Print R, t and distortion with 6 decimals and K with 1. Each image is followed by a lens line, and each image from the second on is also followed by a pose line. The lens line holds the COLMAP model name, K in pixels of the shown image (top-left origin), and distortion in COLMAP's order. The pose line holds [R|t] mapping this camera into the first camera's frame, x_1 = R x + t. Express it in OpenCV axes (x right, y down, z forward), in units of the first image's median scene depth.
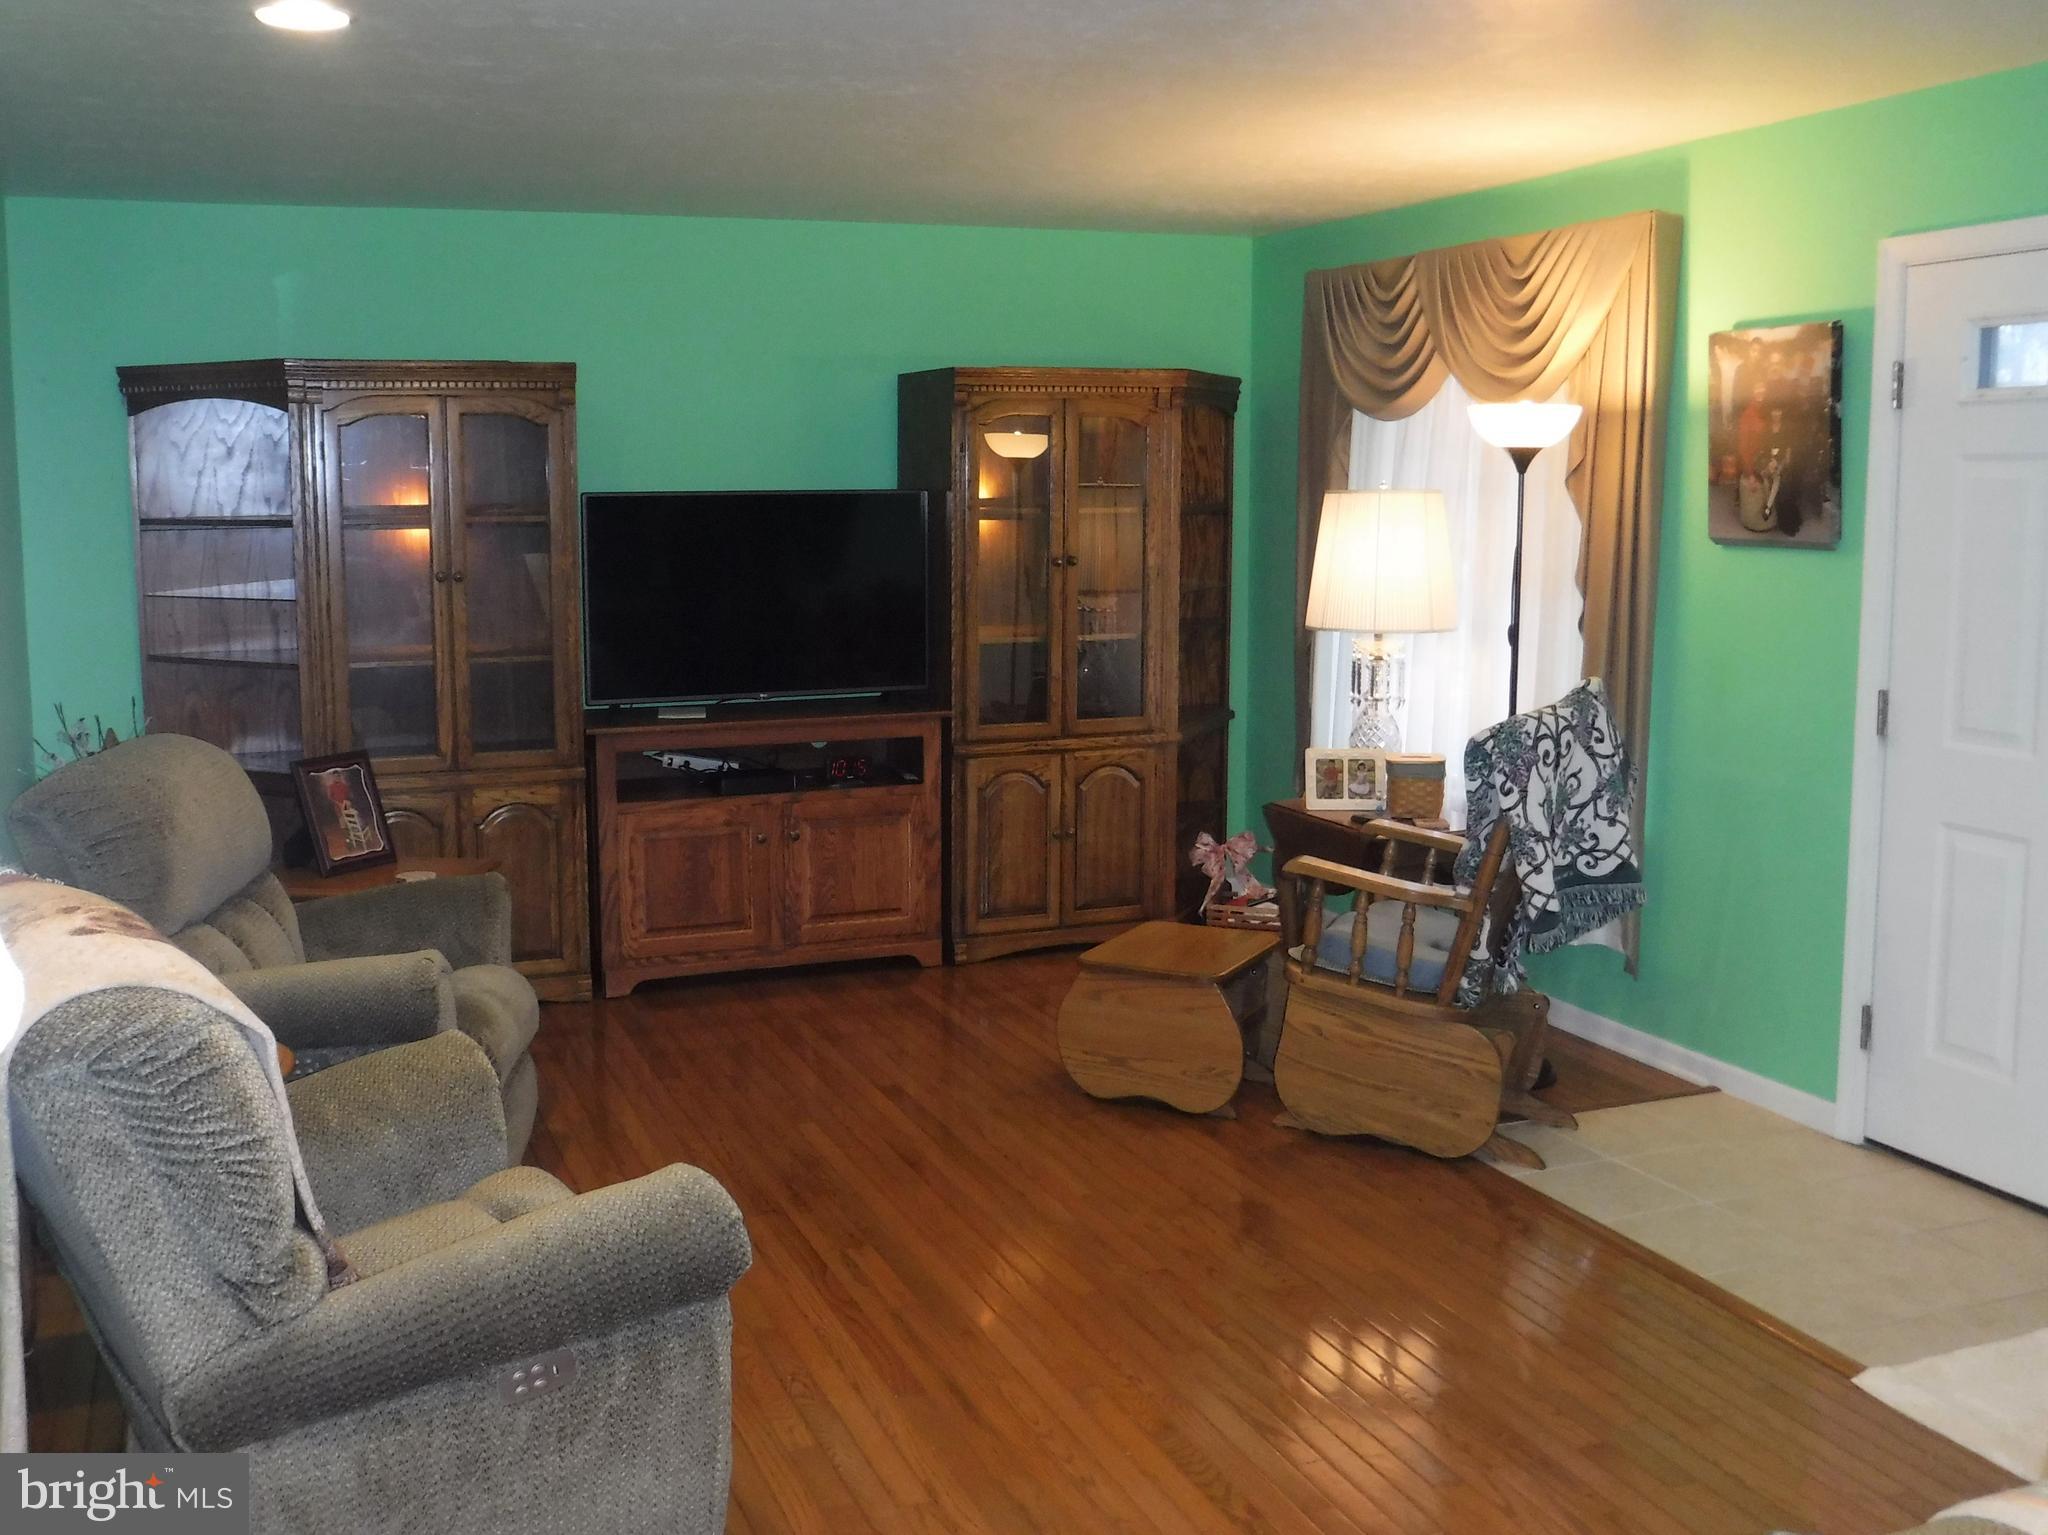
lens RADIAL K [[1964.6, 0, 1022.2], [0, 1964.6, 720.5], [0, 0, 1]] dist [-0.045038, 0.001941]
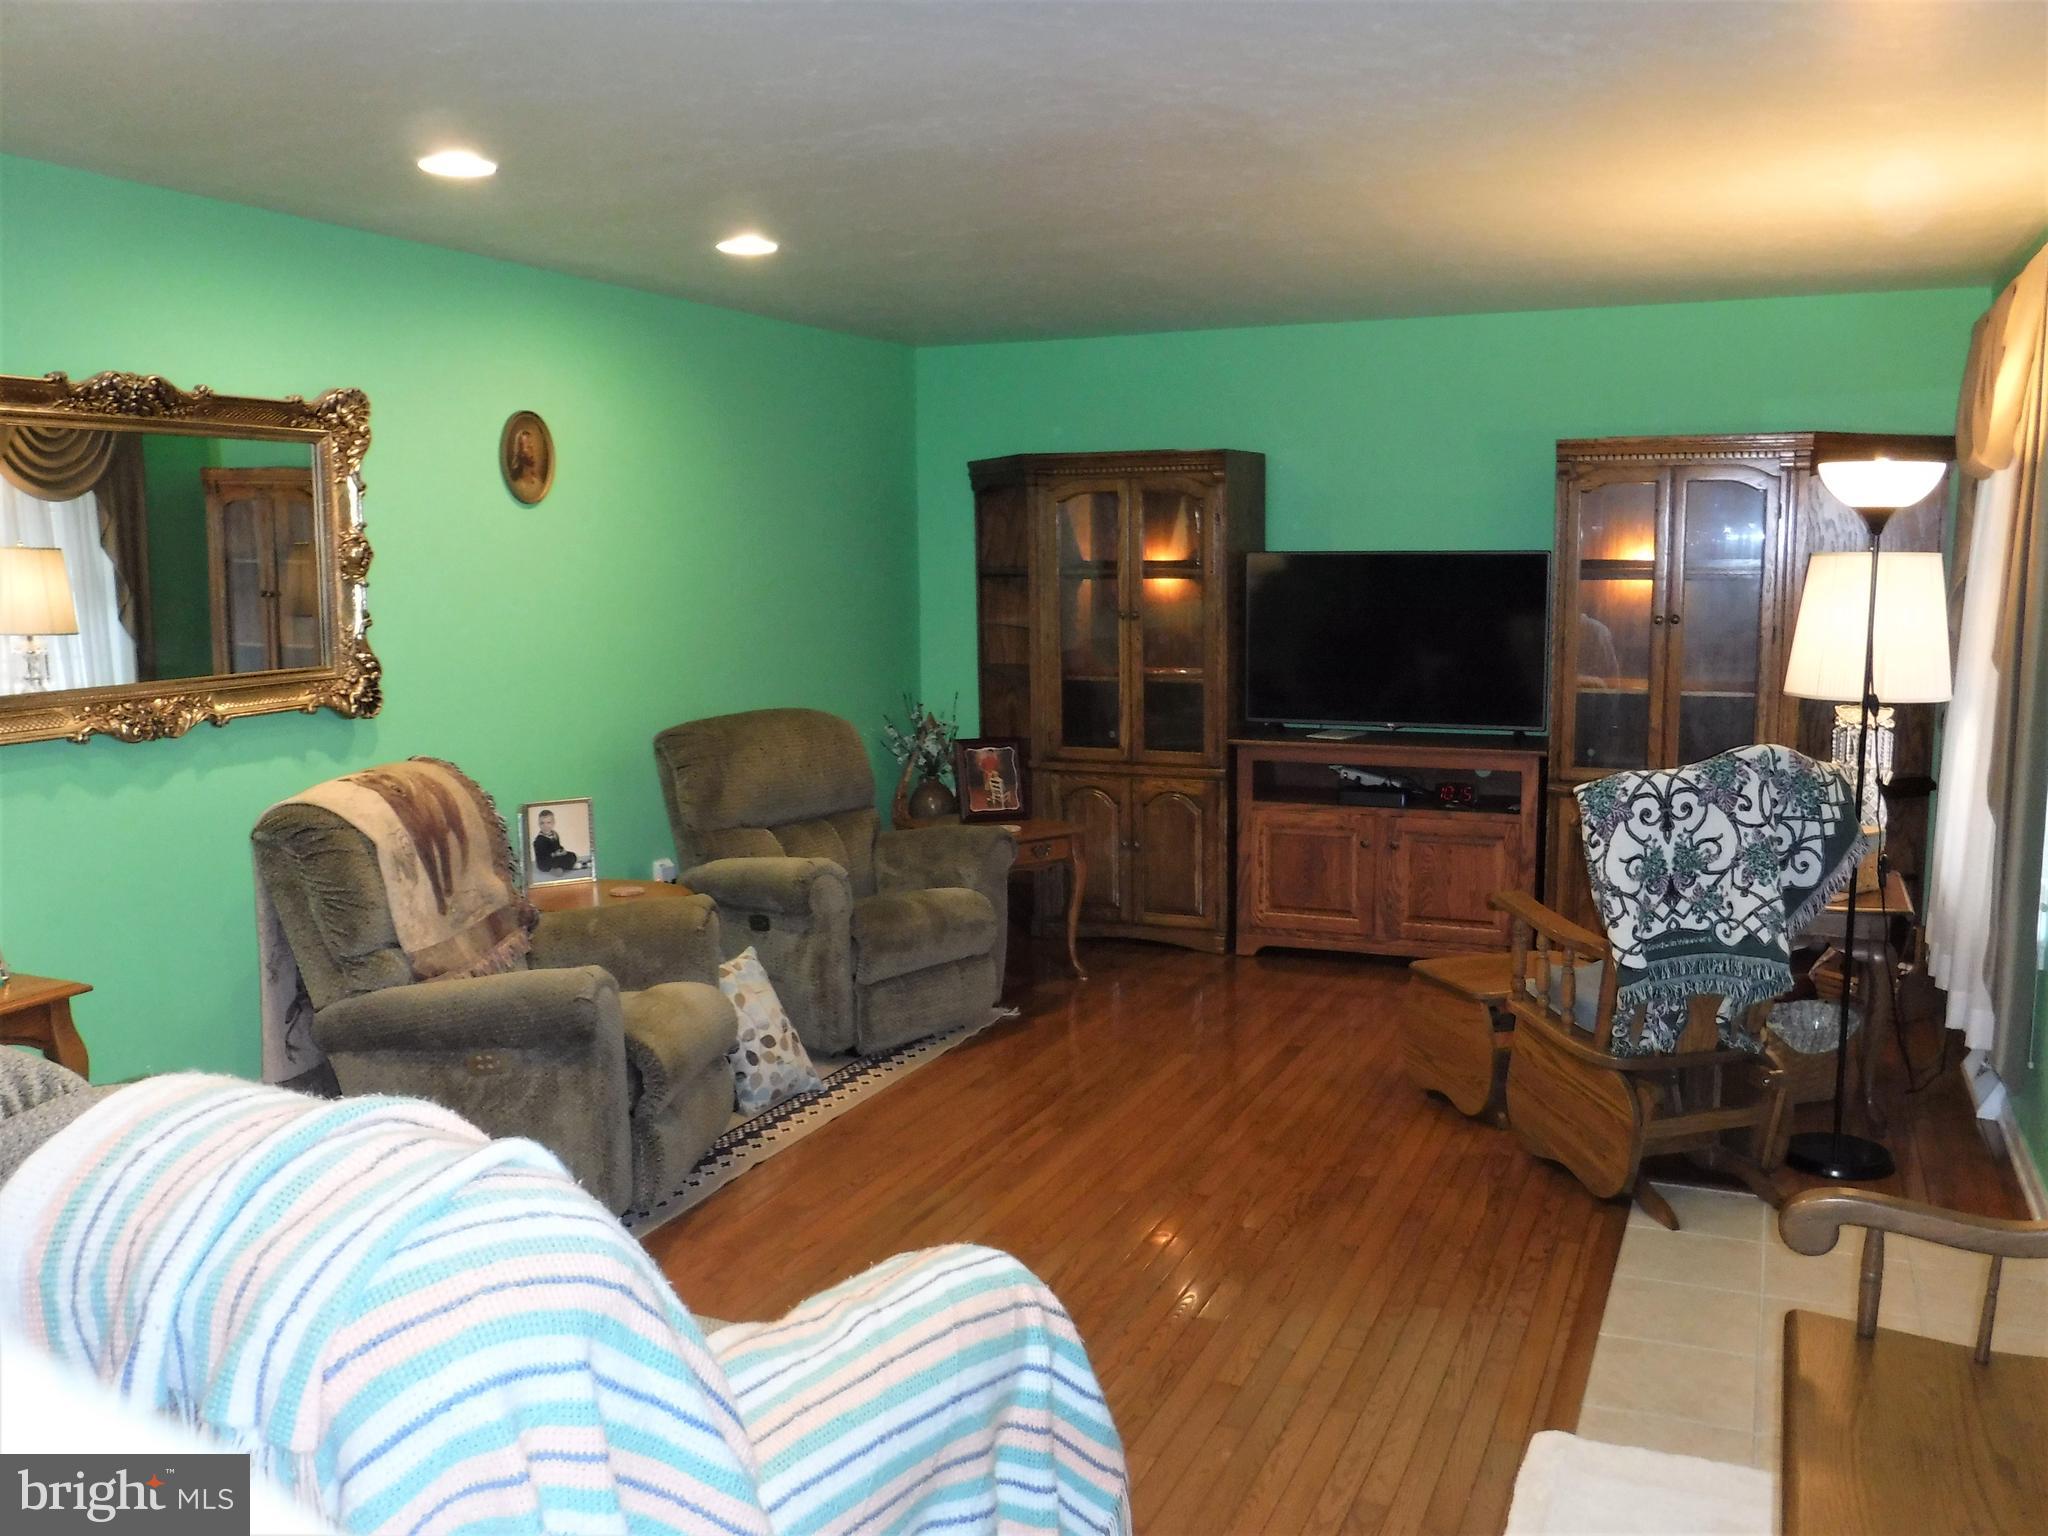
lens RADIAL K [[1768.7, 0, 1023.6], [0, 1768.7, 821.1], [0, 0, 1]] dist [-0.087923, -0.001579]
pose [[0.710763, 0.105683, -0.695447, 0.480243], [-0.081006, 0.994370, 0.068317, -0.010162], [0.698752, 0.007778, 0.715322, 0.094333]]
